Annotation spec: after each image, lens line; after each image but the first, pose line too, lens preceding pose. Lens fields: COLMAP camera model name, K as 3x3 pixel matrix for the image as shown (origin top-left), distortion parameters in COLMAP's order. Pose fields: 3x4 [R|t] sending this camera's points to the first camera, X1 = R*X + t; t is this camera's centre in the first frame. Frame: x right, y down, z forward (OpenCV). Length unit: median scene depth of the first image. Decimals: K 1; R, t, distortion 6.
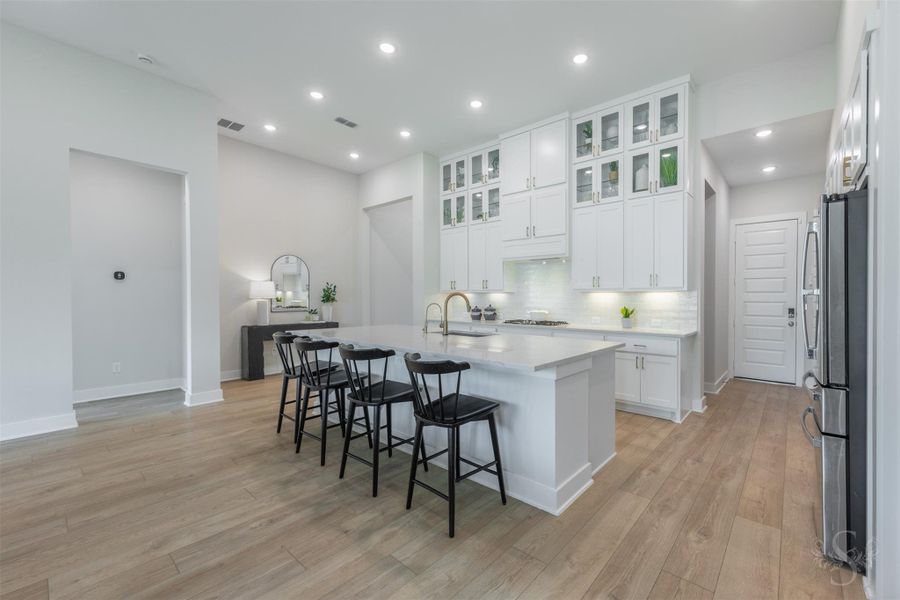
lens RADIAL K [[386.9, 0, 477.4], [0, 386.9, 305.3], [0, 0, 1]] dist [0.016008, -0.000034]
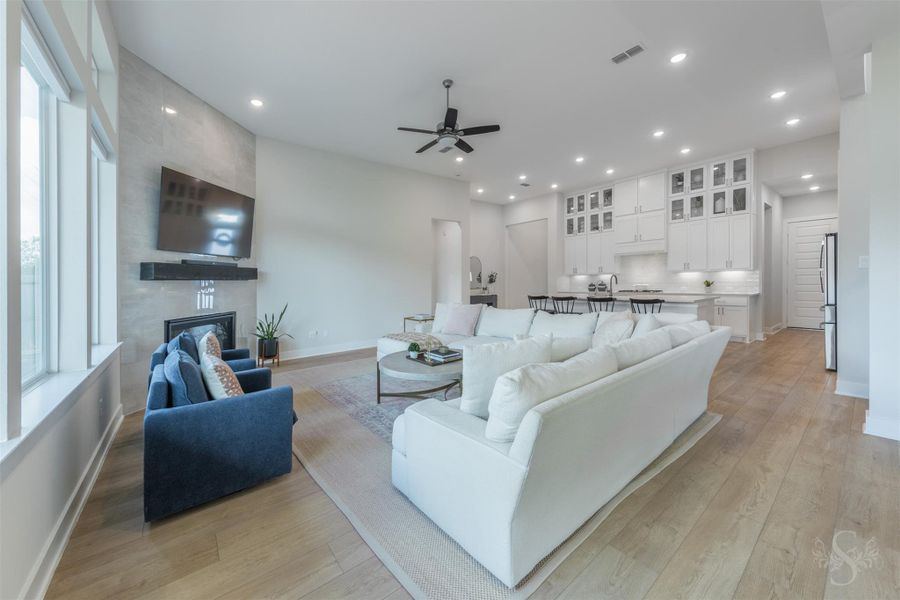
lens RADIAL K [[331.8, 0, 426.8], [0, 331.8, 293.8], [0, 0, 1]] dist [0.013740, -0.000478]
pose [[0.970656, -0.016028, -0.239938, -0.449973], [0.020700, 0.999642, 0.016963, 0.012936], [0.239580, -0.021432, 0.970640, -0.706166]]
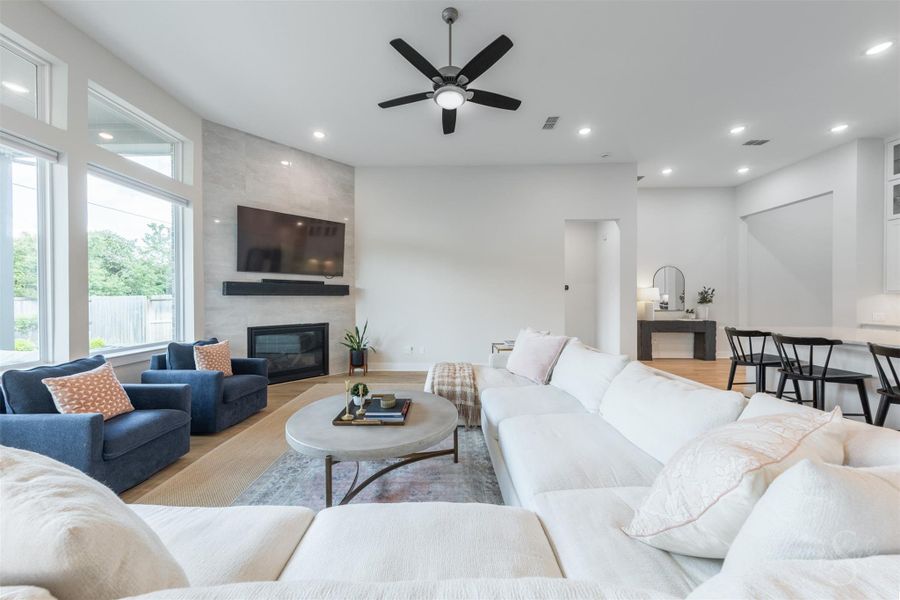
lens RADIAL K [[298.3, 0, 444.3], [0, 298.3, 303.7], [0, 0, 1]] dist [0.007237, 0.000094]
pose [[0.611886, 0.005901, -0.790924, -0.215057], [-0.010602, 0.999944, -0.000742, 0.002443], [0.790875, 0.008839, 0.611914, -0.252804]]
